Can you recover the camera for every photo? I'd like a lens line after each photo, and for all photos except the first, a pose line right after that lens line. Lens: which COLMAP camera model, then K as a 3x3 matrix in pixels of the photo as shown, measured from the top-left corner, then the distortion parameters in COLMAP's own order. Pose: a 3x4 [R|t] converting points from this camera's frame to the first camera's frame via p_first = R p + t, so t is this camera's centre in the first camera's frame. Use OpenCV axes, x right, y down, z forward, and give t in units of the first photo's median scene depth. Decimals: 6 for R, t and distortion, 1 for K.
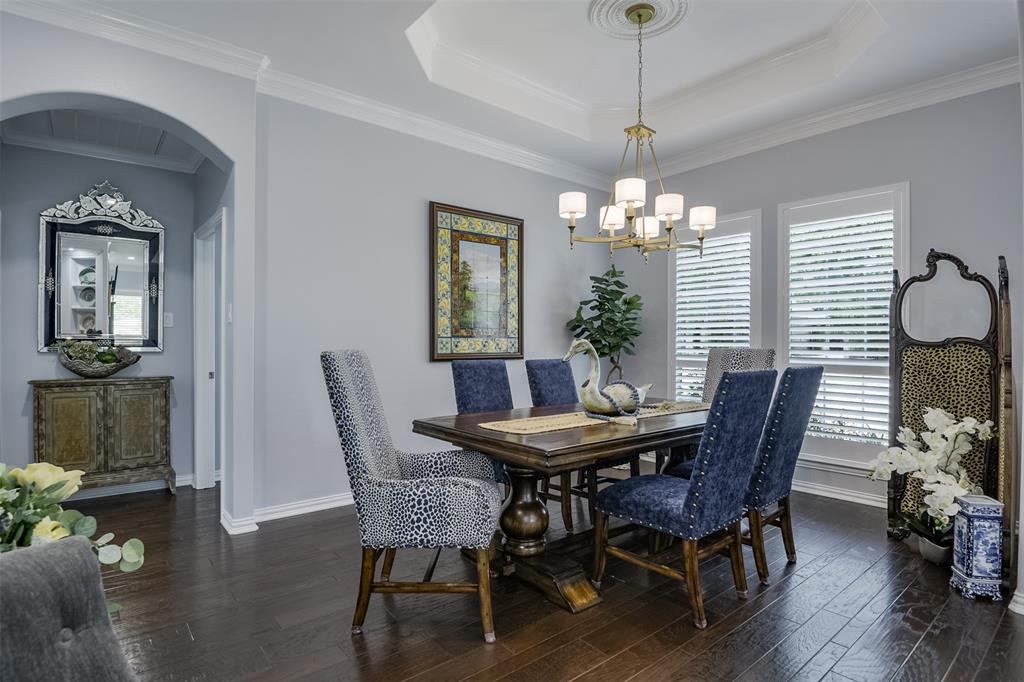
lens RADIAL K [[521.4, 0, 516.0], [0, 521.4, 340.9], [0, 0, 1]] dist [-0.003166, -0.000677]
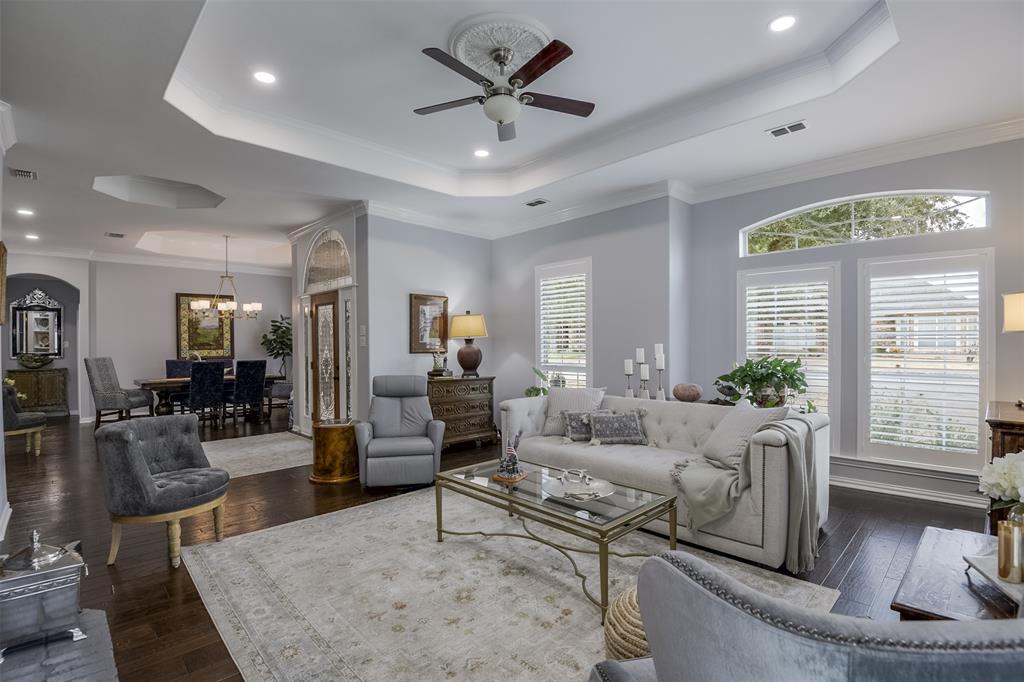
lens RADIAL K [[477.0, 0, 507.5], [0, 477.0, 345.8], [0, 0, 1]] dist [-0.027964, -0.000284]
pose [[0.997721, -0.012797, 0.066252, 1.187672], [0.011990, 0.999849, 0.012562, -0.035522], [-0.066402, -0.011739, 0.997724, -1.234728]]
